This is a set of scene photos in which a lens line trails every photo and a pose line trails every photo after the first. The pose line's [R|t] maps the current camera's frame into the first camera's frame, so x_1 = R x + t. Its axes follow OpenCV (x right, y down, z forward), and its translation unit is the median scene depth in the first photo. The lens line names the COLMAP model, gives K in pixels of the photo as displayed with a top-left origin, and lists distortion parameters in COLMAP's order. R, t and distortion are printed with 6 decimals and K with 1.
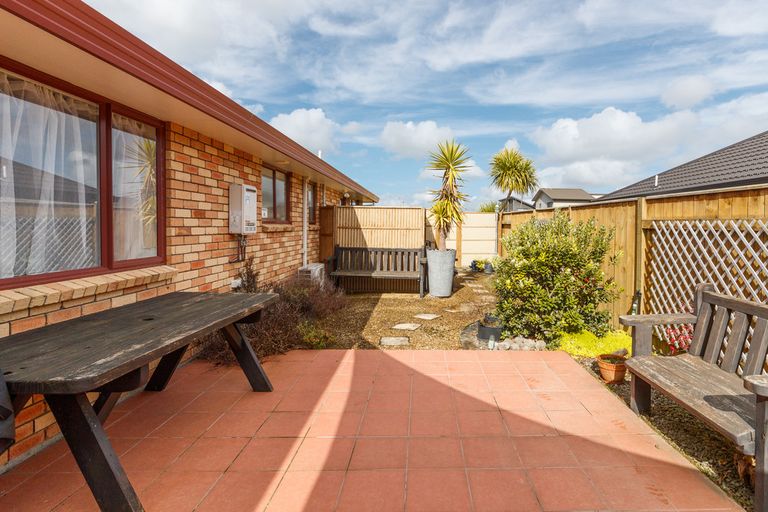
lens RADIAL K [[469.6, 0, 384.4], [0, 469.6, 242.3], [0, 0, 1]] dist [-0.001280, -0.000069]
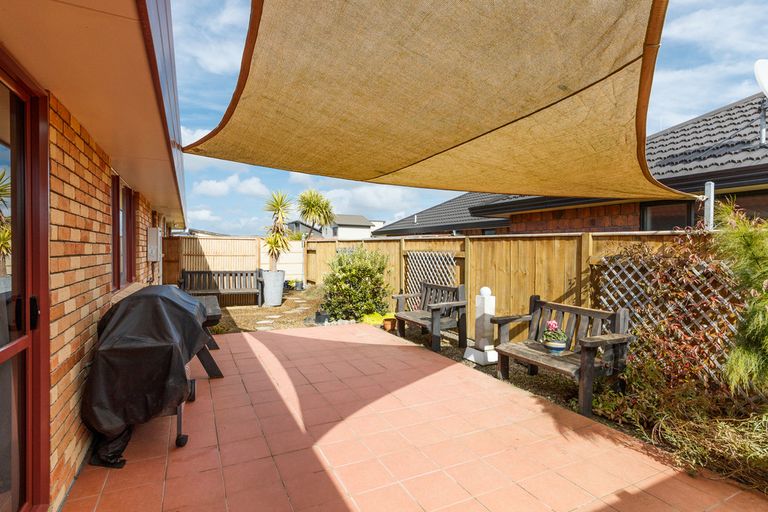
lens RADIAL K [[389.4, 0, 384.0], [0, 389.4, 256.0], [0, 0, 1]] dist [-0.001700, 0.000006]
pose [[0.904063, -0.010644, 0.427267, -0.174845], [0.020559, 0.999616, -0.018598, 0.001519], [-0.426904, 0.025598, 0.903934, -0.358681]]
